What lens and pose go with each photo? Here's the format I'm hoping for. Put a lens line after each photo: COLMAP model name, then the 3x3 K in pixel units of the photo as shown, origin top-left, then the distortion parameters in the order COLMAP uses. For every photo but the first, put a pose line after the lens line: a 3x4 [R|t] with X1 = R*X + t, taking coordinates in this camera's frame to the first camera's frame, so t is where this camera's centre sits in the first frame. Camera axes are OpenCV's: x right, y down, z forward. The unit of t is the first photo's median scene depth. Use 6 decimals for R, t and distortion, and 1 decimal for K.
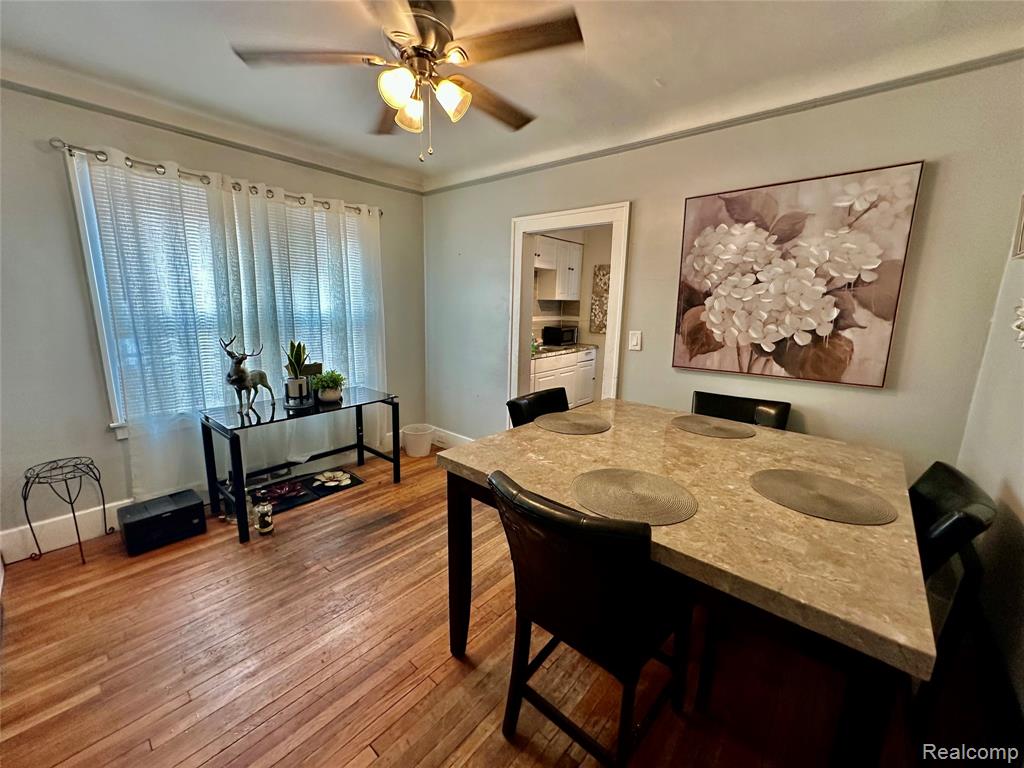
lens RADIAL K [[409.7, 0, 510.3], [0, 409.7, 383.3], [0, 0, 1]] dist [0.002255, 0.000214]
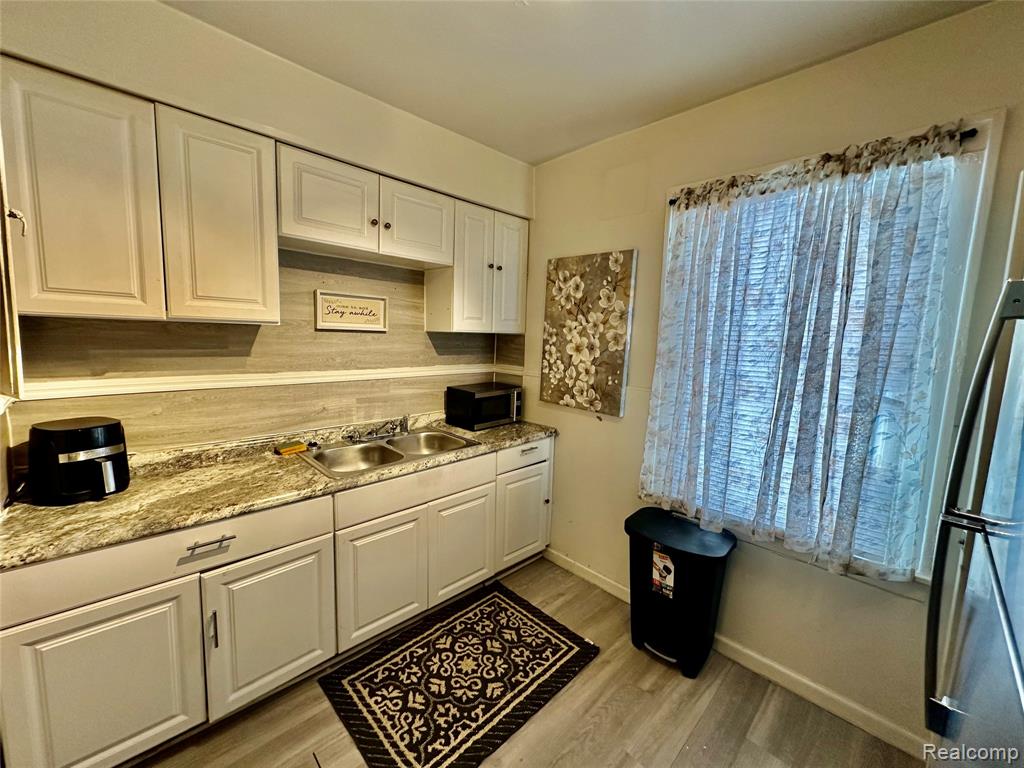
lens RADIAL K [[409.7, 0, 513.3], [0, 409.7, 386.1], [0, 0, 1]] dist [0.002255, 0.000214]
pose [[0.996256, 0.019670, -0.084184, 0.475553], [-0.025737, 0.997101, -0.071601, -0.250919], [0.082532, 0.073500, 0.993874, 1.238000]]
